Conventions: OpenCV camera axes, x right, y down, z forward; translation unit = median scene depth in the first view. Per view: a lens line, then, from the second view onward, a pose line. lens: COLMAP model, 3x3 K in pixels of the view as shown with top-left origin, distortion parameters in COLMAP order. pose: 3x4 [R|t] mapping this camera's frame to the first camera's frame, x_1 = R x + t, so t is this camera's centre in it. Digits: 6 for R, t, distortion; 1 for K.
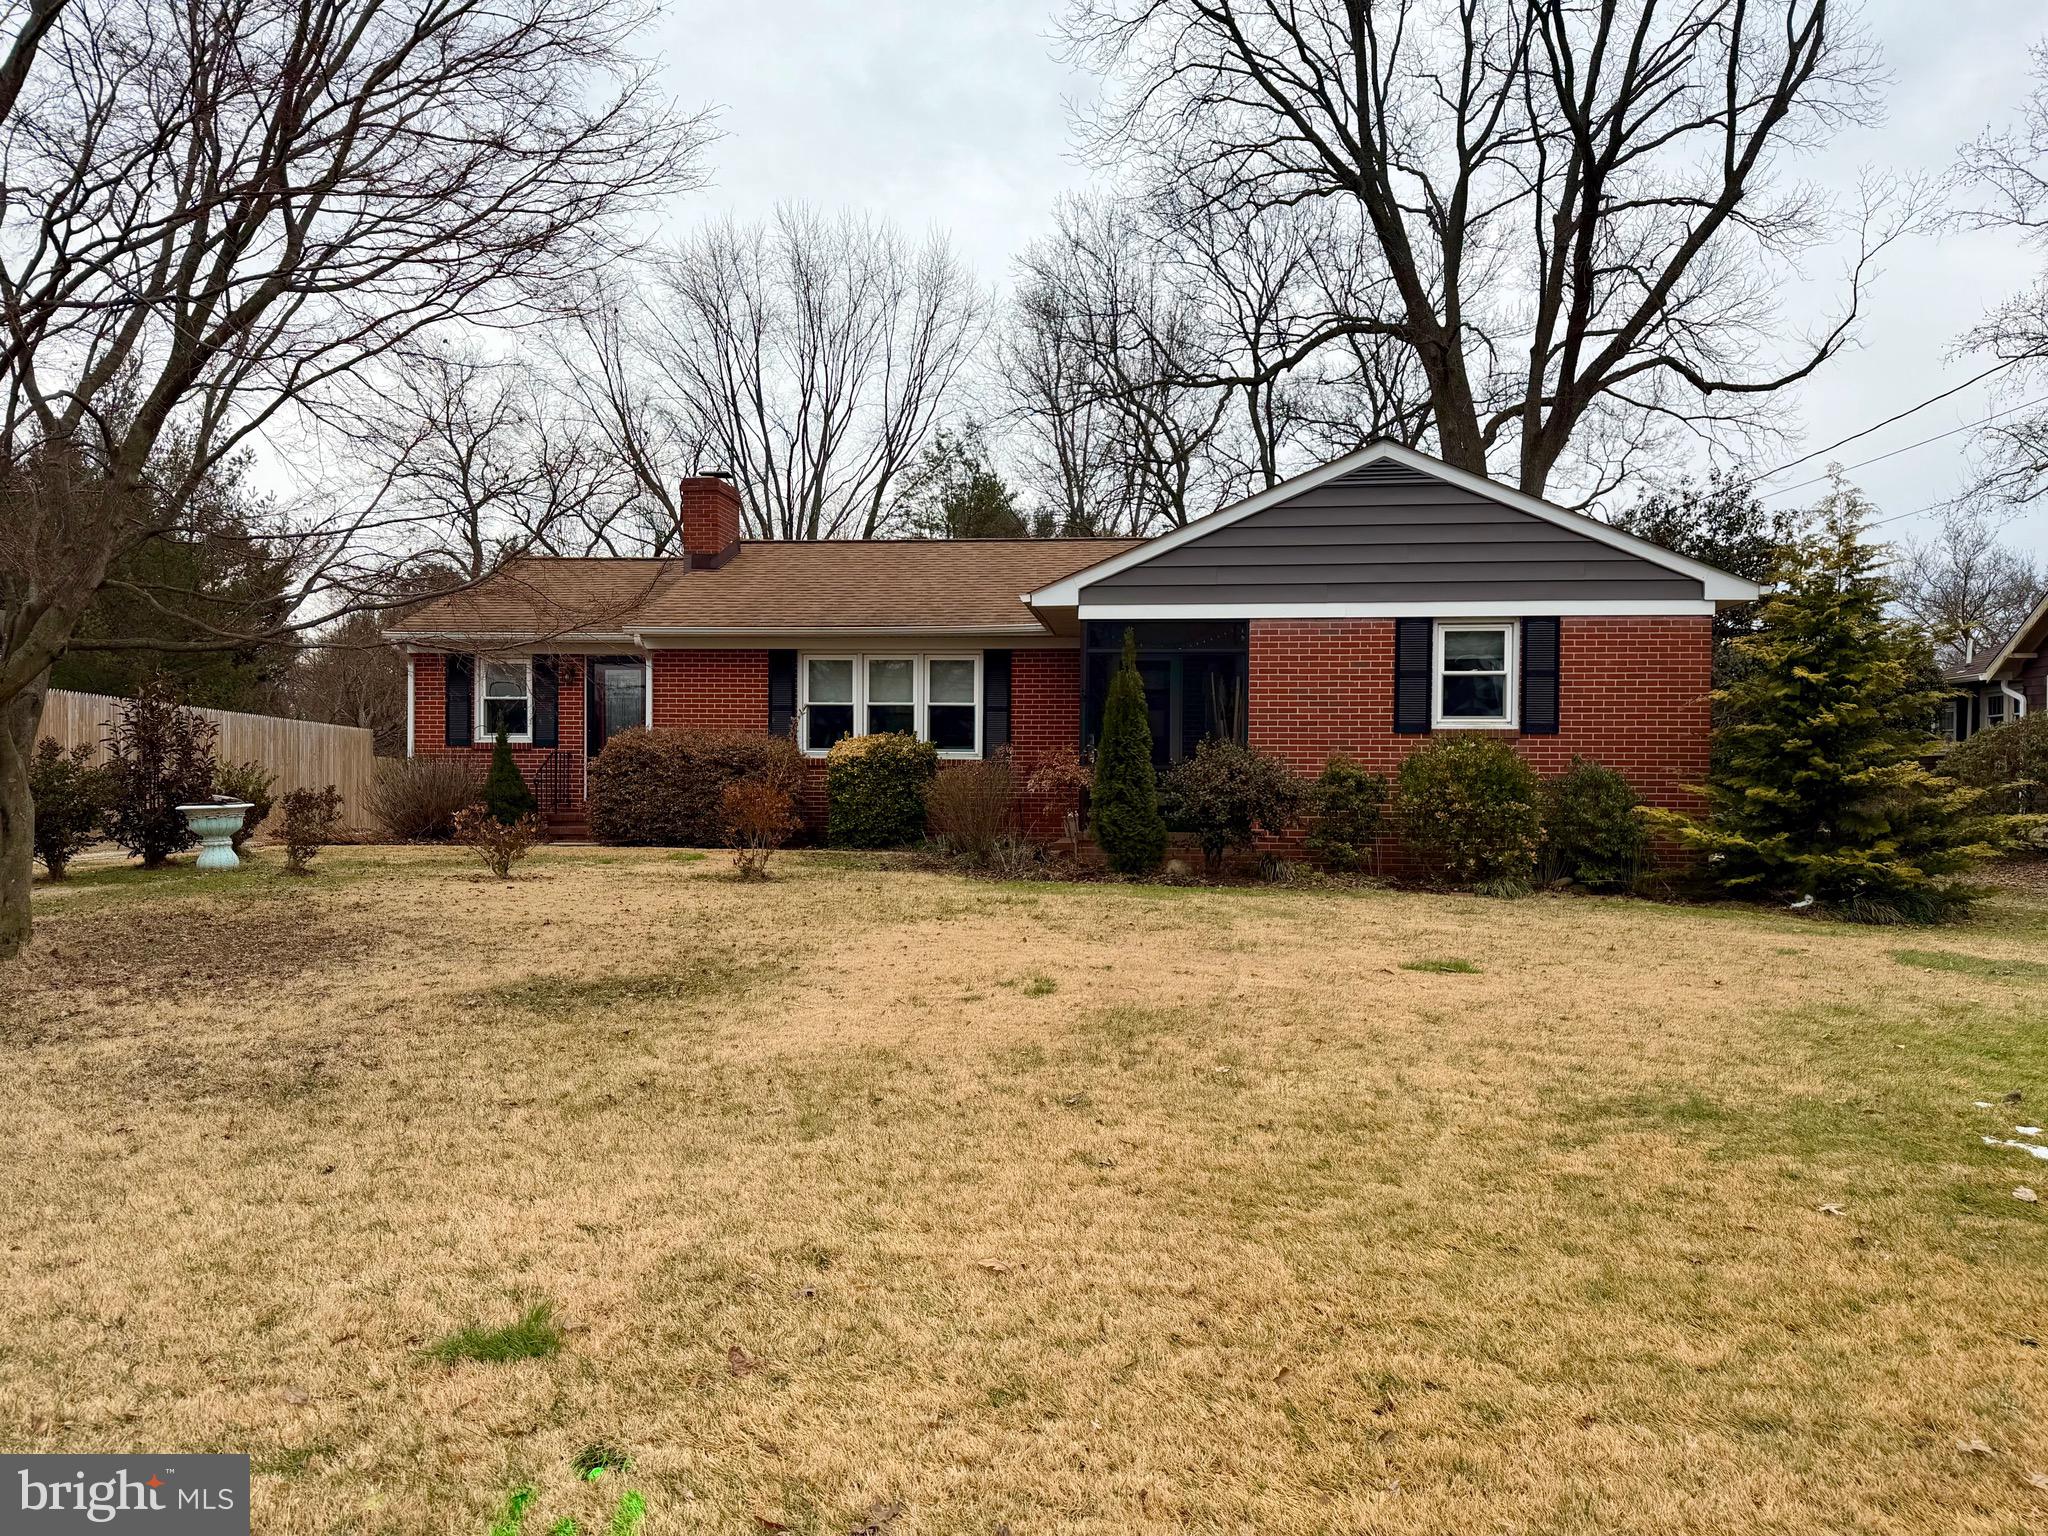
lens RADIAL K [[1453.4, 0, 1024.0], [0, 1453.4, 768.0], [0, 0, 1]] dist [0.048357, -0.001877]
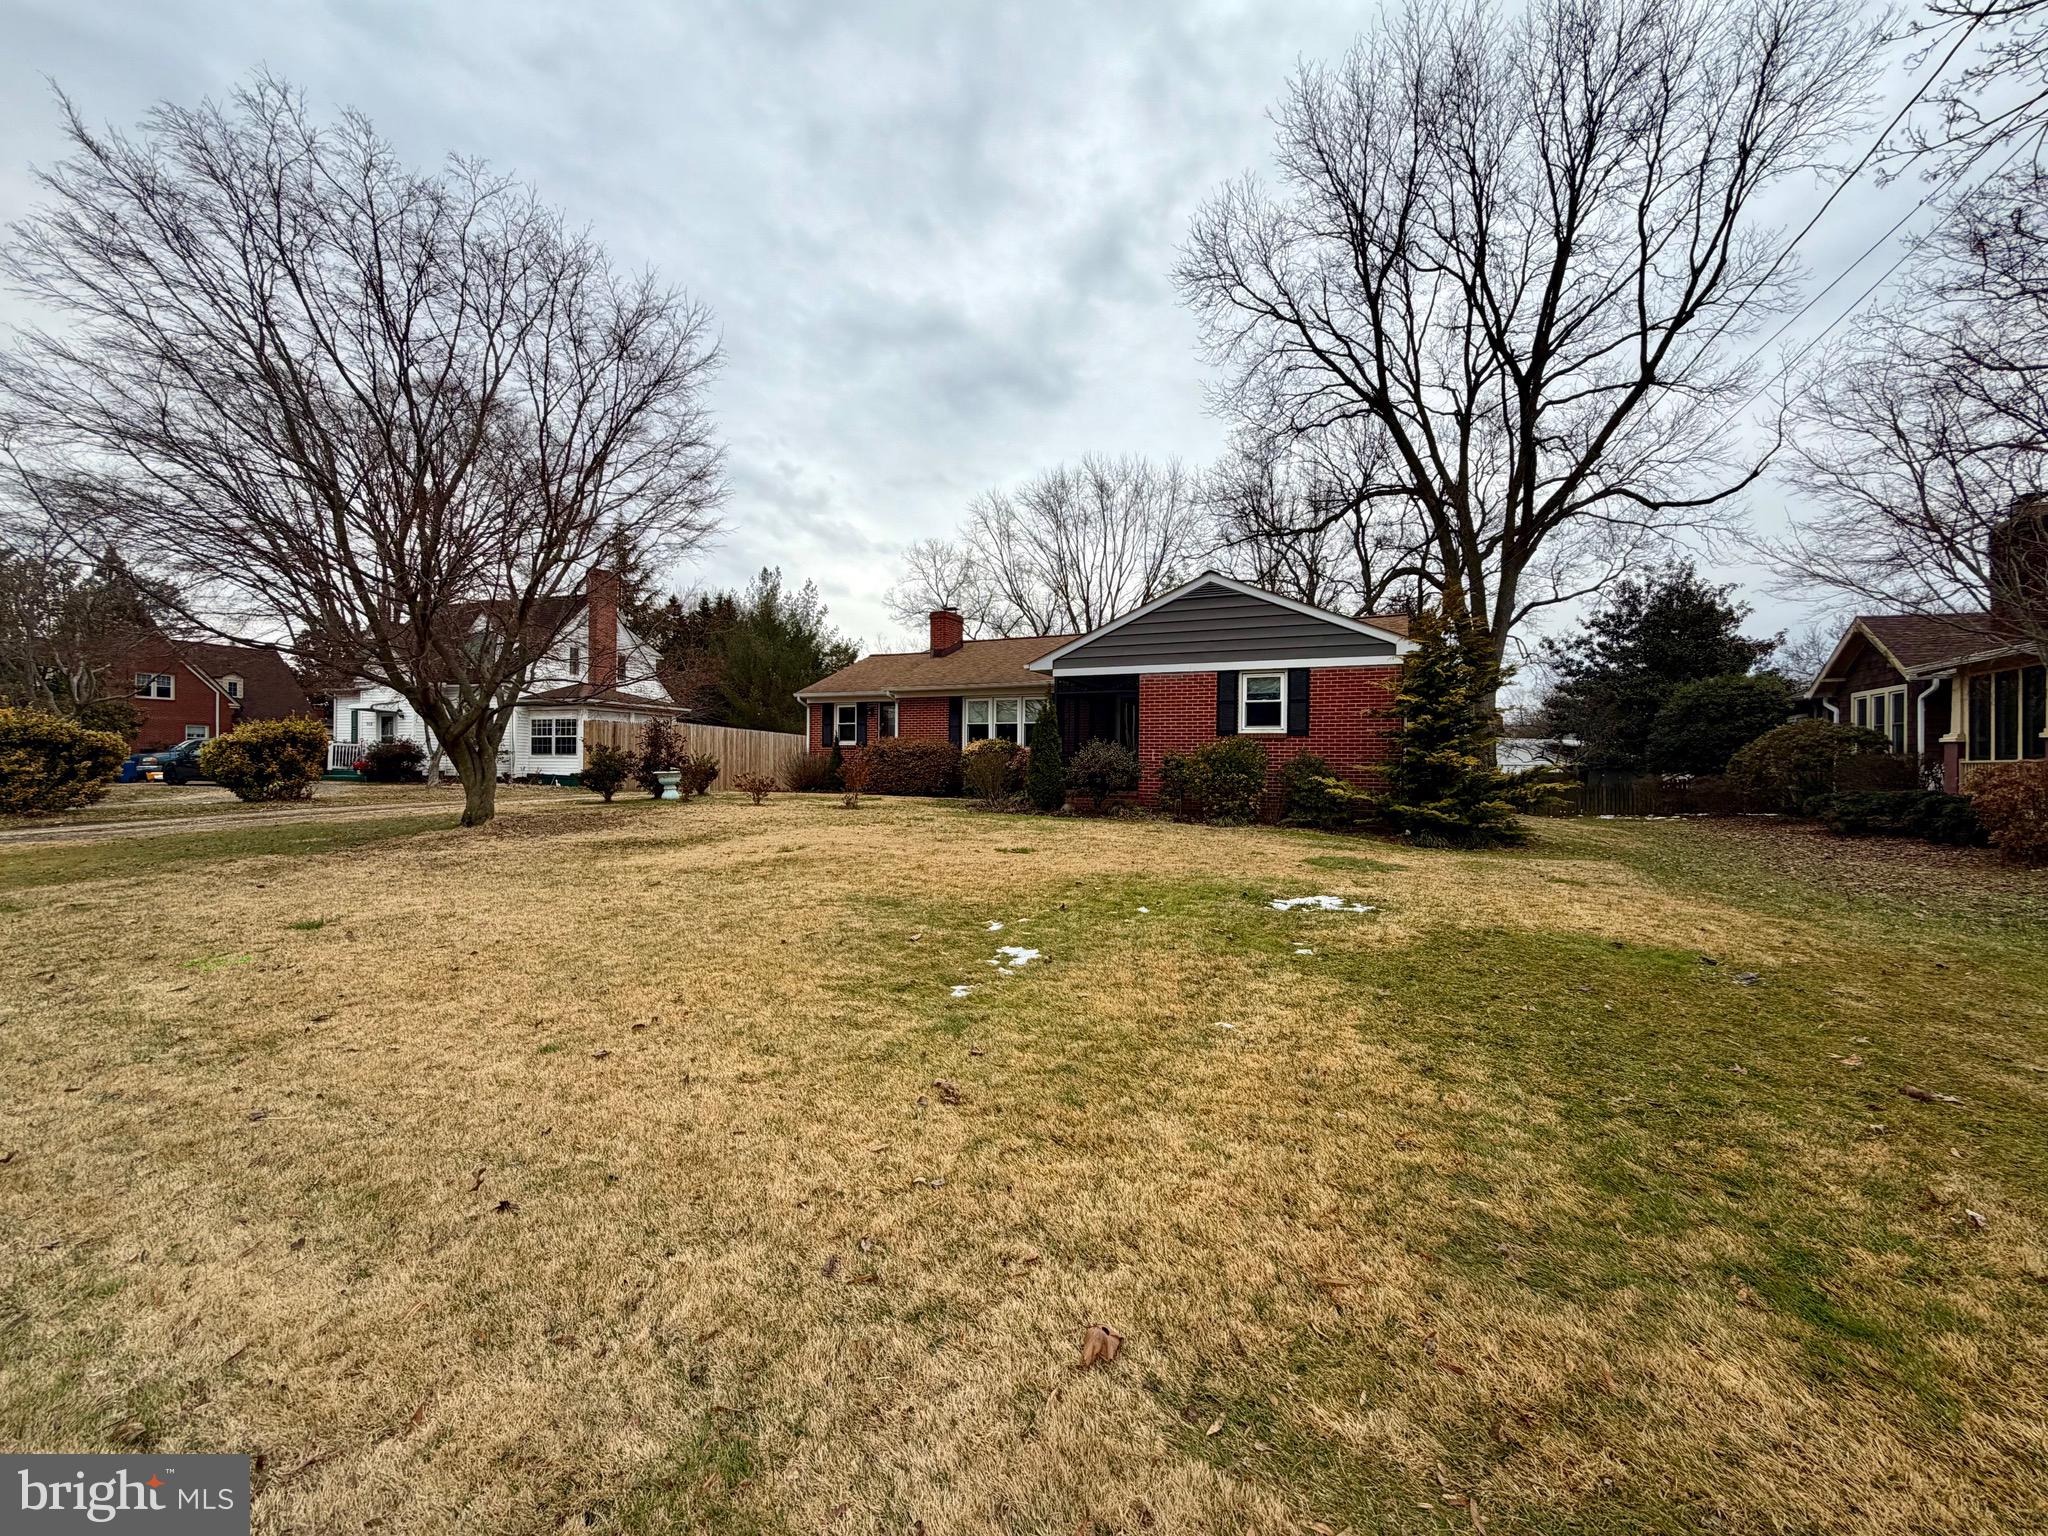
lens RADIAL K [[817.0, 0, 1018.1], [0, 817.0, 766.6], [0, 0, 1]] dist [-0.000194, 0.000290]
pose [[0.941557, 0.004172, -0.336828, 0.360242], [-0.001567, 0.999967, 0.008005, 0.006056], [0.336850, -0.007009, 0.941532, -0.022794]]
